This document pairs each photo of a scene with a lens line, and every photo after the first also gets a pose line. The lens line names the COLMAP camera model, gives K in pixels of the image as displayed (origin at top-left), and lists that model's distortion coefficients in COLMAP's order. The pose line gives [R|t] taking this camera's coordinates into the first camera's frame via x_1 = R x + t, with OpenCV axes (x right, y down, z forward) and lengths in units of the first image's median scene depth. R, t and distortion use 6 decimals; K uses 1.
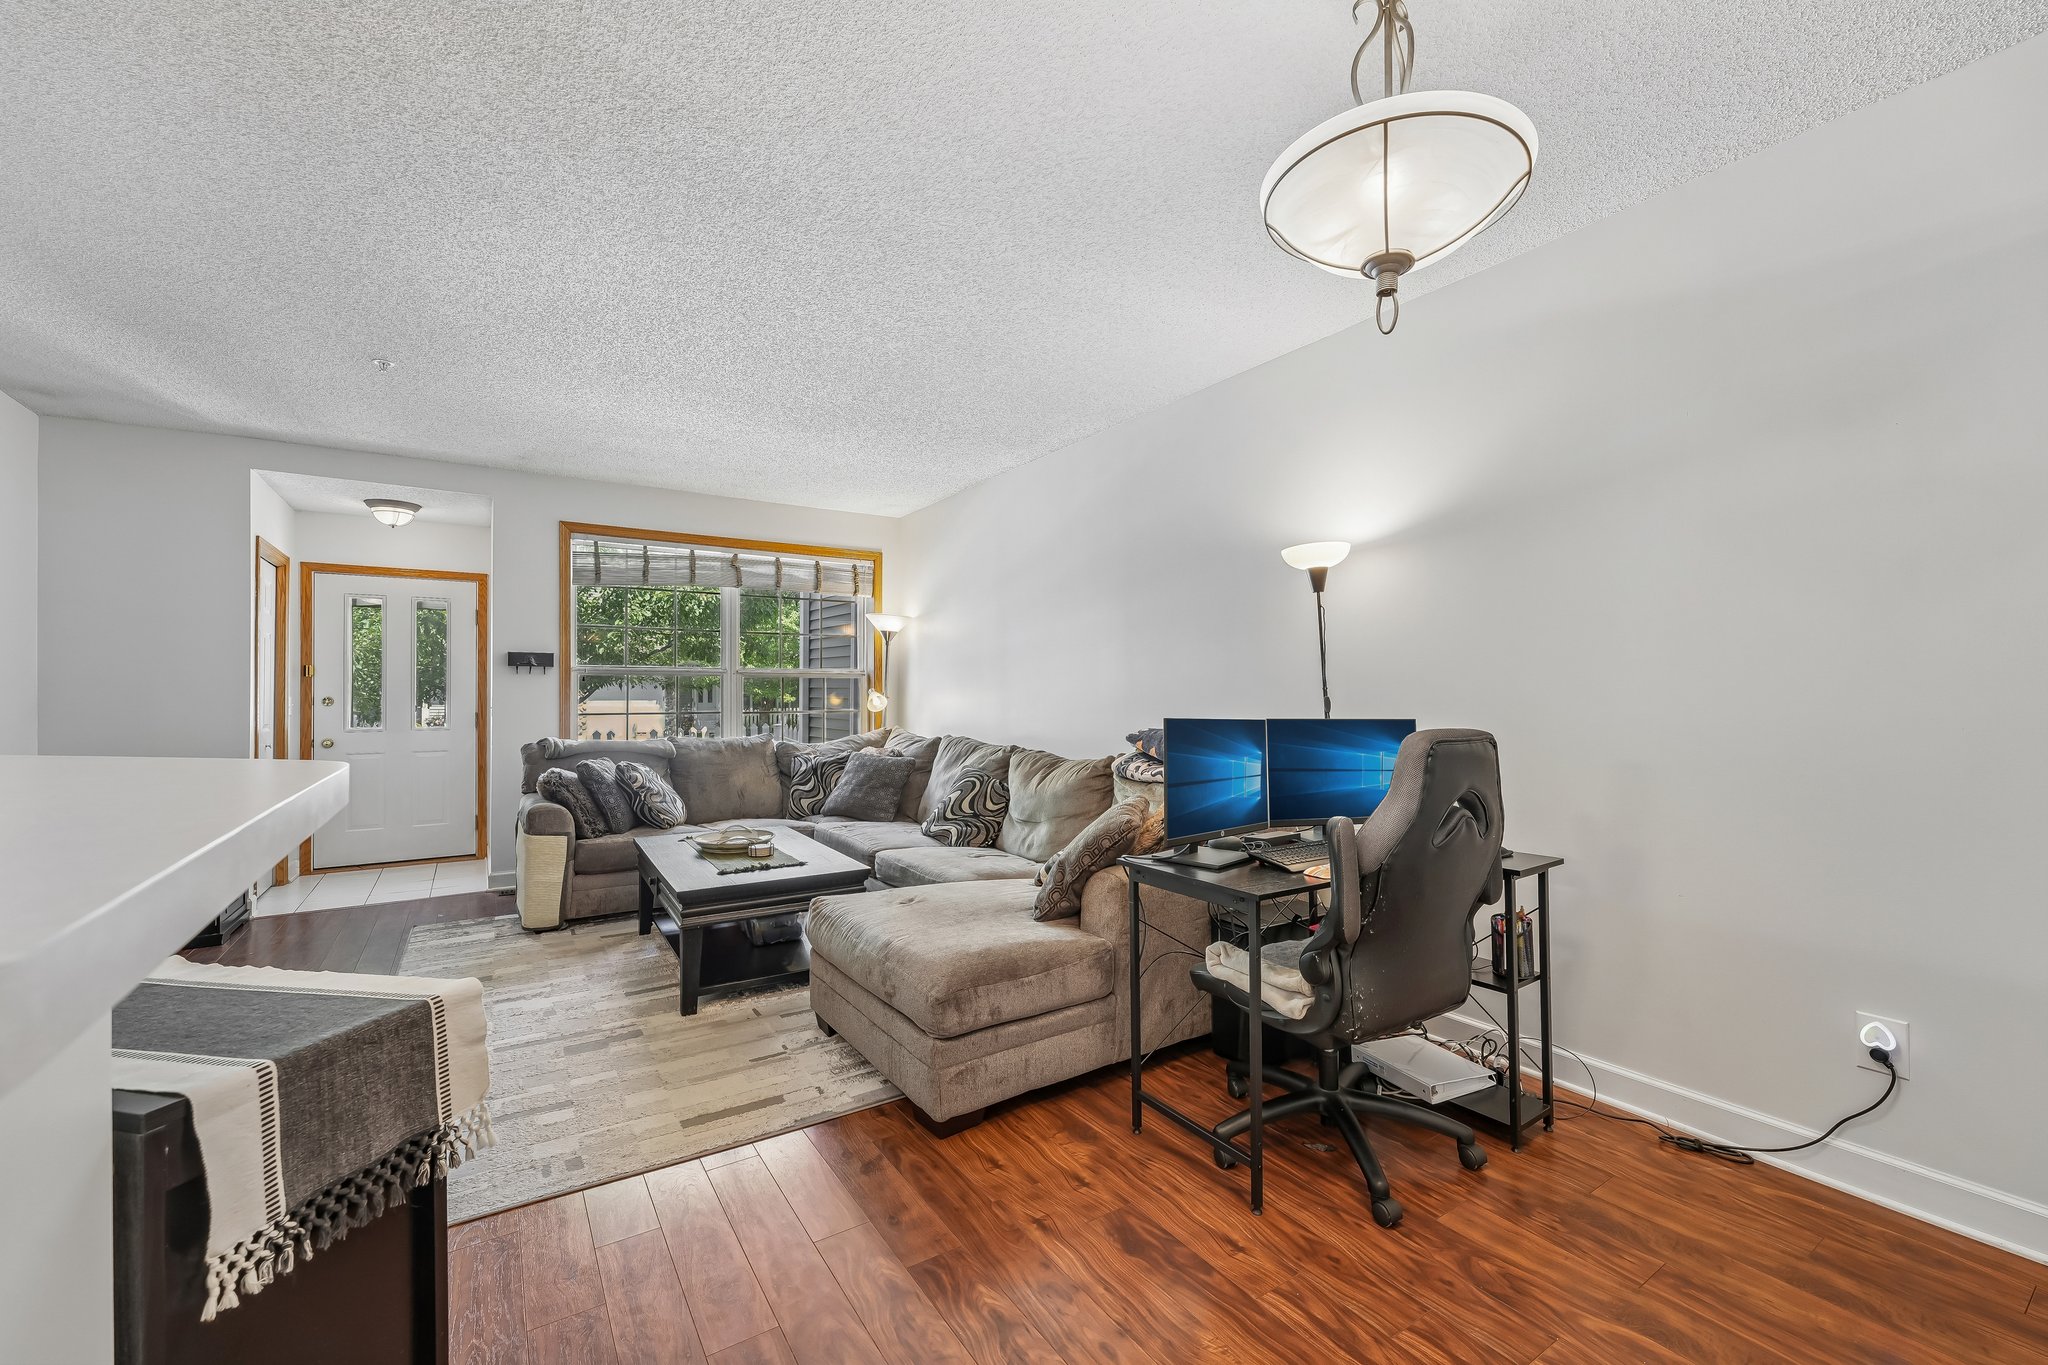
lens RADIAL K [[817.8, 0, 1000.4], [0, 817.8, 690.4], [0, 0, 1]] dist [-0.002046, 0.000518]
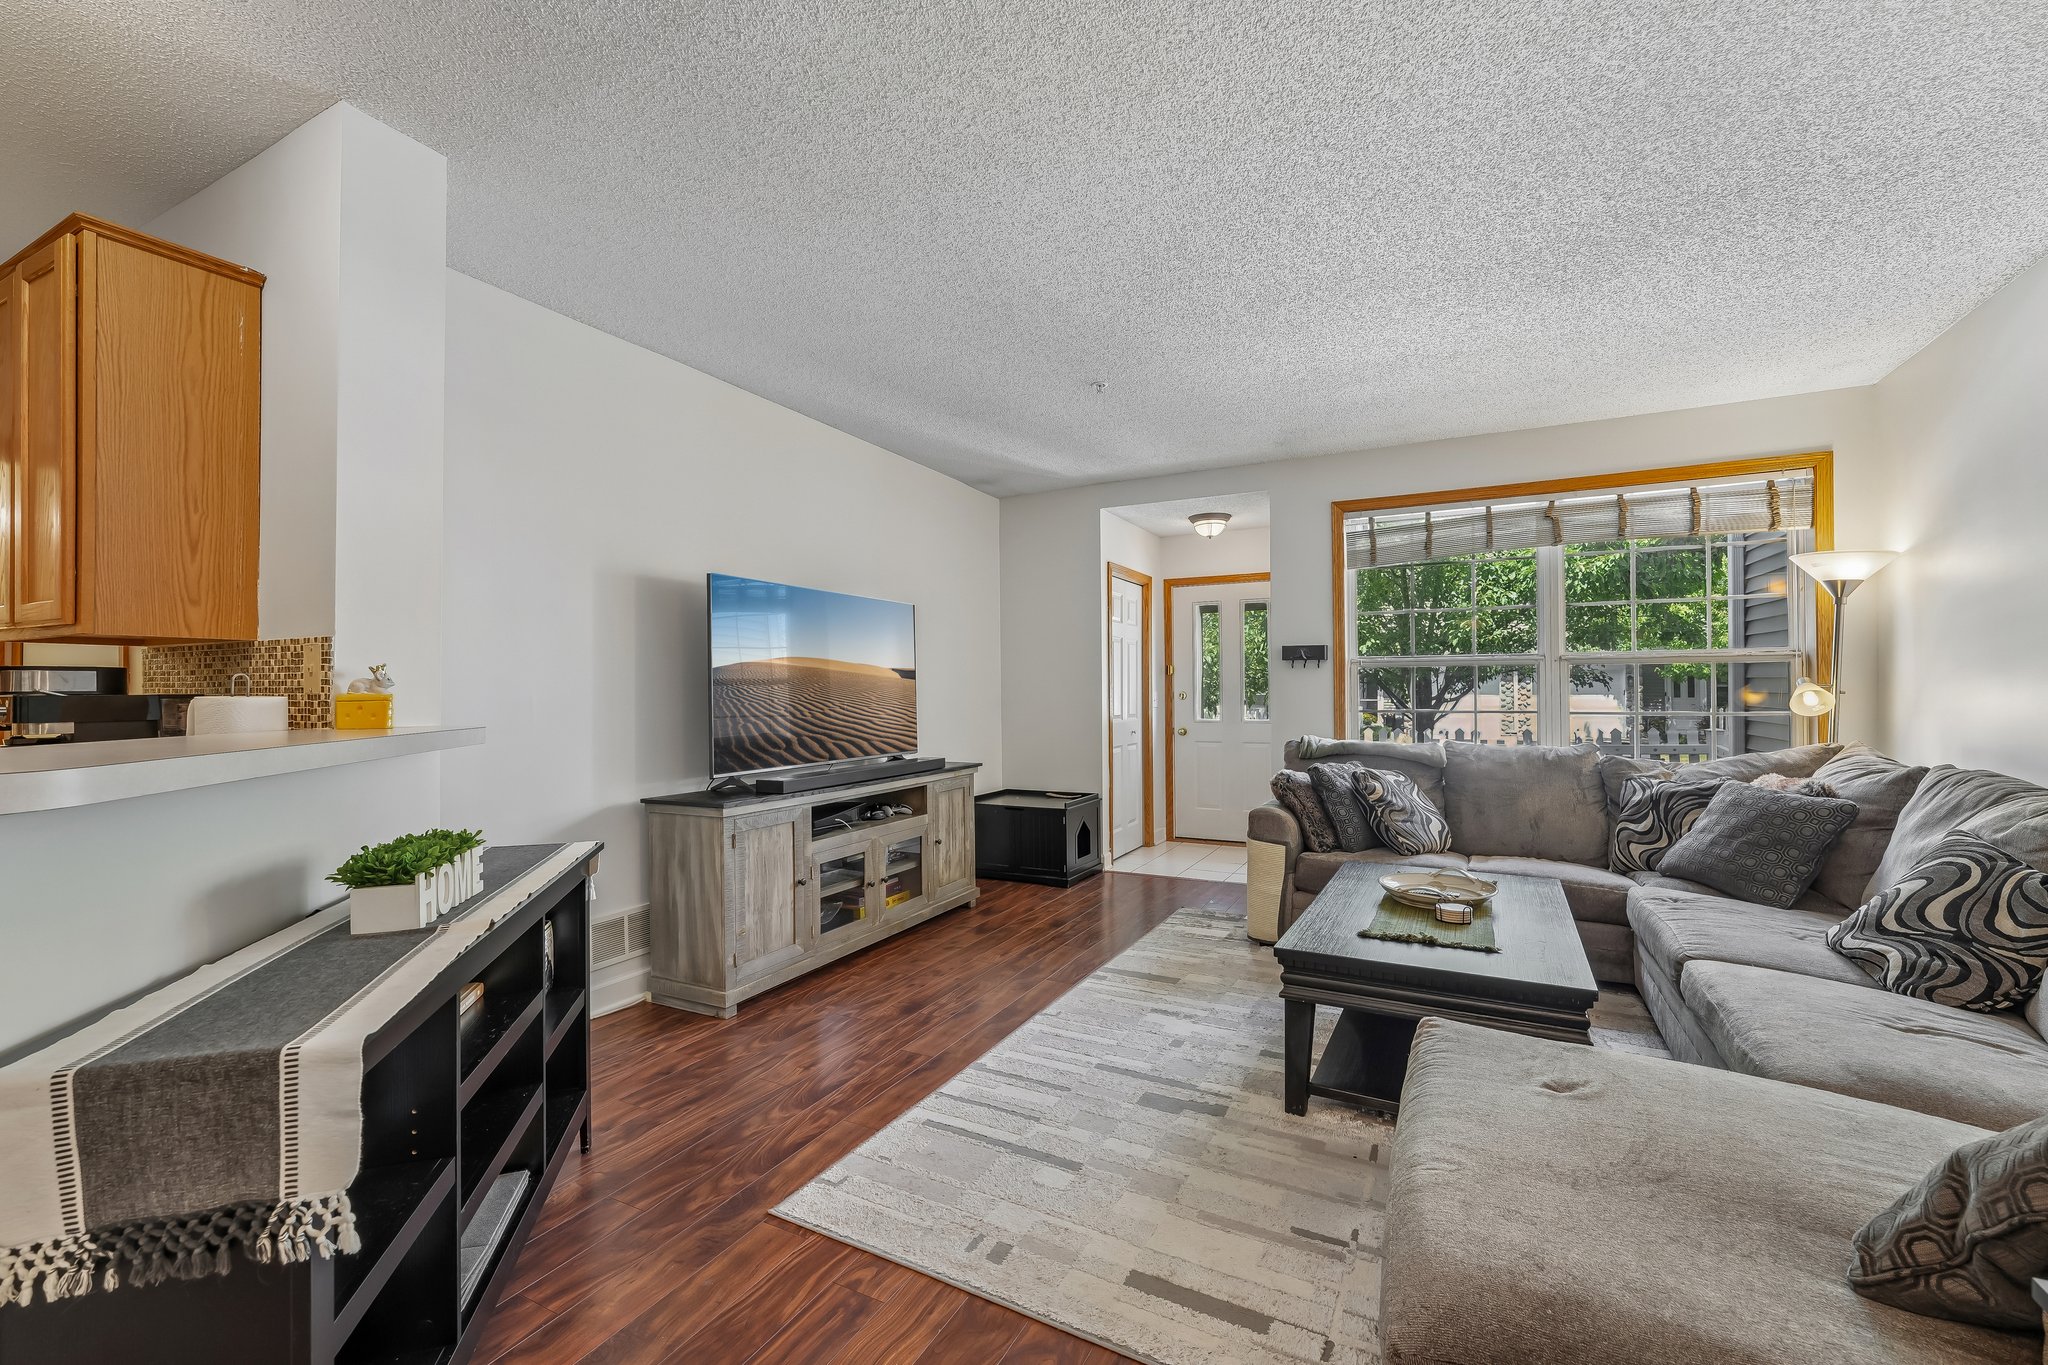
lens RADIAL K [[817.8, 0, 1054.8], [0, 817.8, 686.7], [0, 0, 1]] dist [-0.002046, 0.000518]
pose [[0.515598, -0.005322, -0.856814, 0.100655], [0.007758, 0.999969, -0.001543, 0.000917], [0.856795, -0.005851, 0.515624, 0.274062]]
